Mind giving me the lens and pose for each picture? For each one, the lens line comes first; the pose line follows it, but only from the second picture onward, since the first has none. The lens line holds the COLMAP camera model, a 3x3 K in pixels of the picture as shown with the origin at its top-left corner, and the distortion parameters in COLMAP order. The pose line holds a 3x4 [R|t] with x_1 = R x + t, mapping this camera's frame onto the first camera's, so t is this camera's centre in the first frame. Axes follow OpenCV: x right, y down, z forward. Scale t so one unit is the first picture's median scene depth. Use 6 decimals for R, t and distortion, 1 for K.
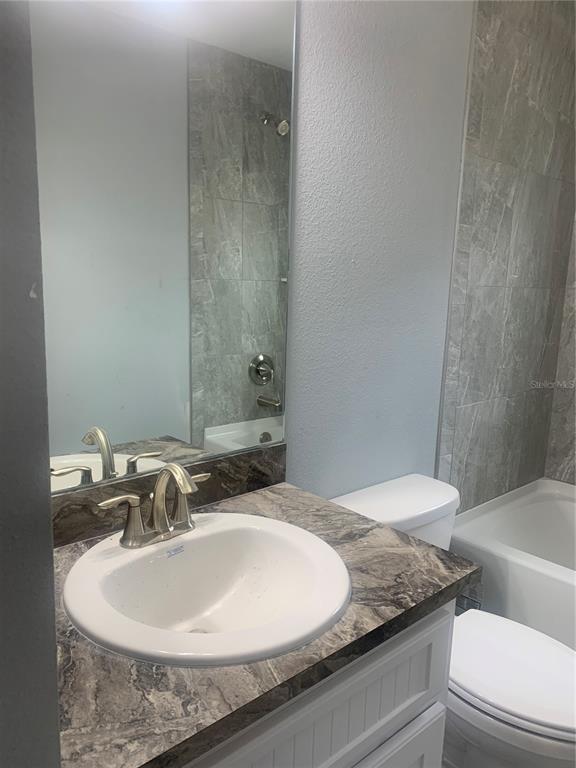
lens RADIAL K [[569.3, 0, 288.0], [0, 569.3, 384.0], [0, 0, 1]] dist [0.011510, -0.004469]
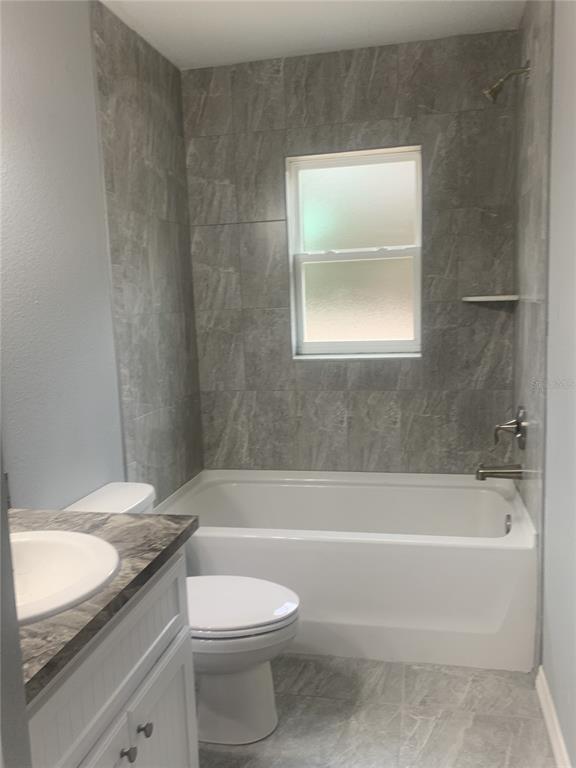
lens RADIAL K [[656.8, 0, 288.0], [0, 656.8, 384.0], [0, 0, 1]] dist [0.011120, -0.010776]
pose [[0.803168, -0.137531, 0.579660, -0.223287], [0.168074, 0.985774, 0.001006, 0.021417], [-0.571552, 0.096618, 0.814858, -0.282580]]
